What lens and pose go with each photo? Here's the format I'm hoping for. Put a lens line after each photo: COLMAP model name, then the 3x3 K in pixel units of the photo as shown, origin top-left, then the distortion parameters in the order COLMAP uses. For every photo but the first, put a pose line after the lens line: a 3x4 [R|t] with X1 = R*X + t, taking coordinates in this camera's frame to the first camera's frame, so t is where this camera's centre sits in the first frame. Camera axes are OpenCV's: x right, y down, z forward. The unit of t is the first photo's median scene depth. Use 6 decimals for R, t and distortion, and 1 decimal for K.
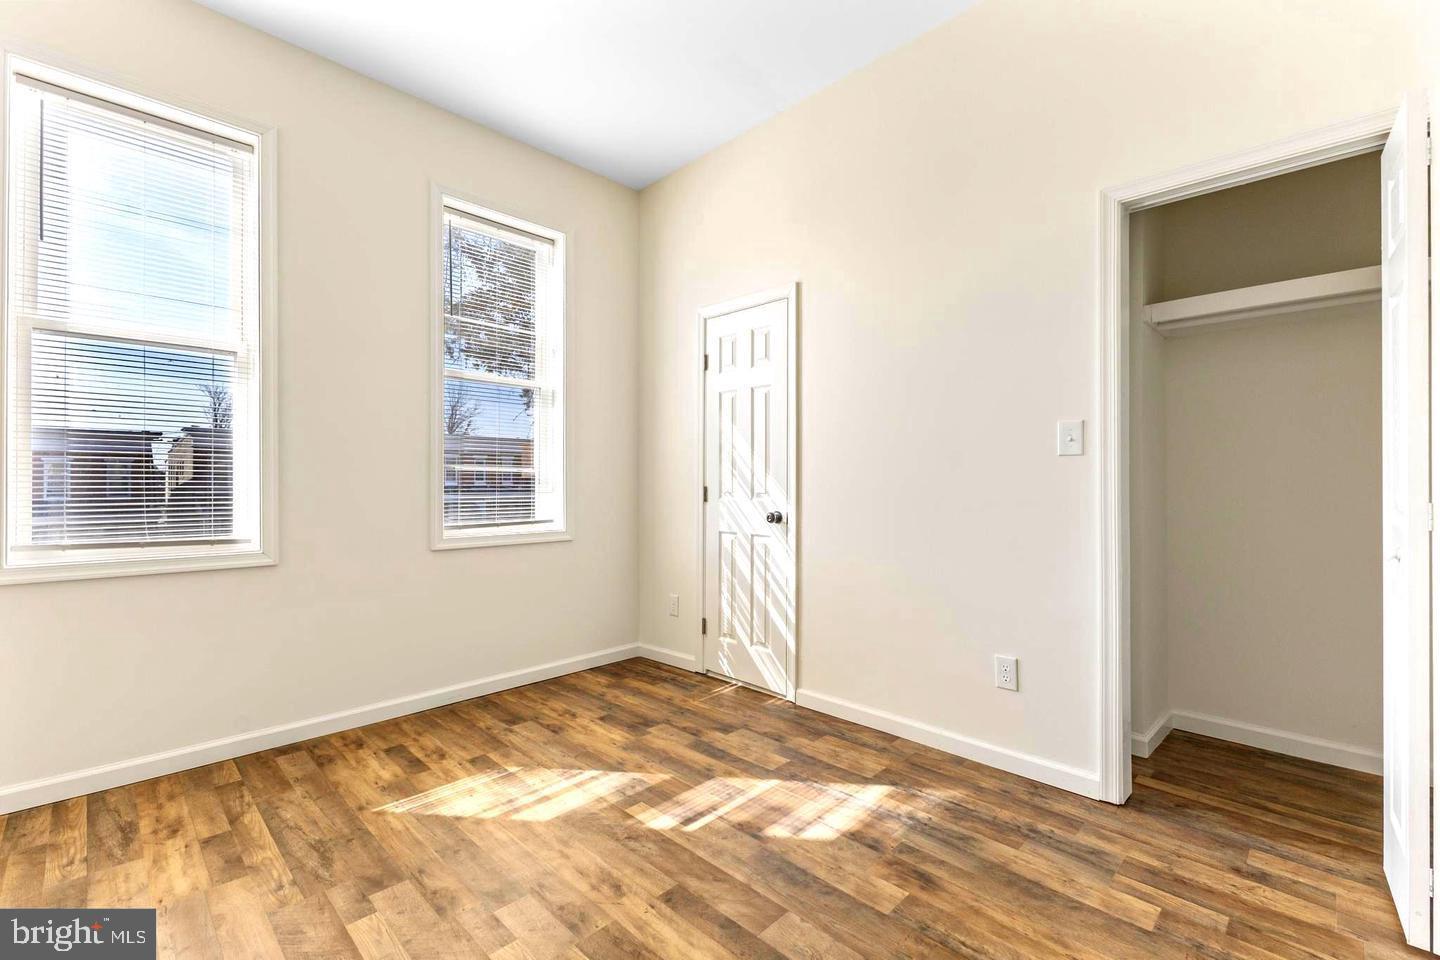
lens RADIAL K [[640.5, 0, 745.0], [0, 640.5, 481.8], [0, 0, 1]] dist [0.003356, -0.000204]
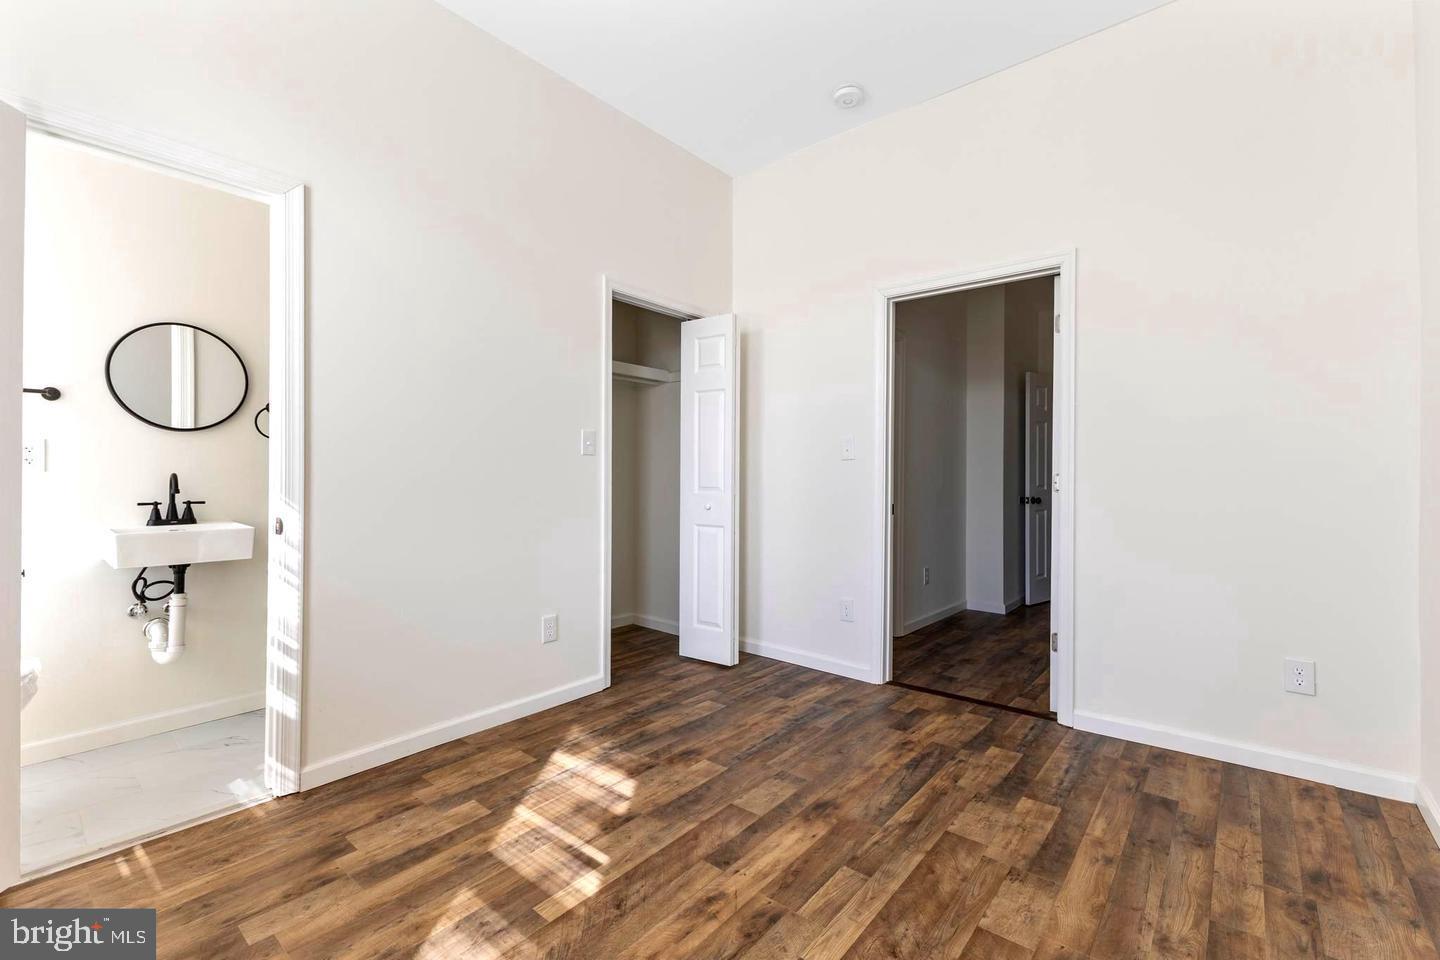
lens RADIAL K [[621.7, 0, 720.8], [0, 621.7, 479.4], [0, 0, 1]] dist [0.008041, -0.000784]
pose [[-0.081953, -0.005587, 0.996621, -0.911528], [-0.001616, 0.999984, 0.005473, 0.004697], [-0.996635, -0.001162, -0.081961, 0.866618]]
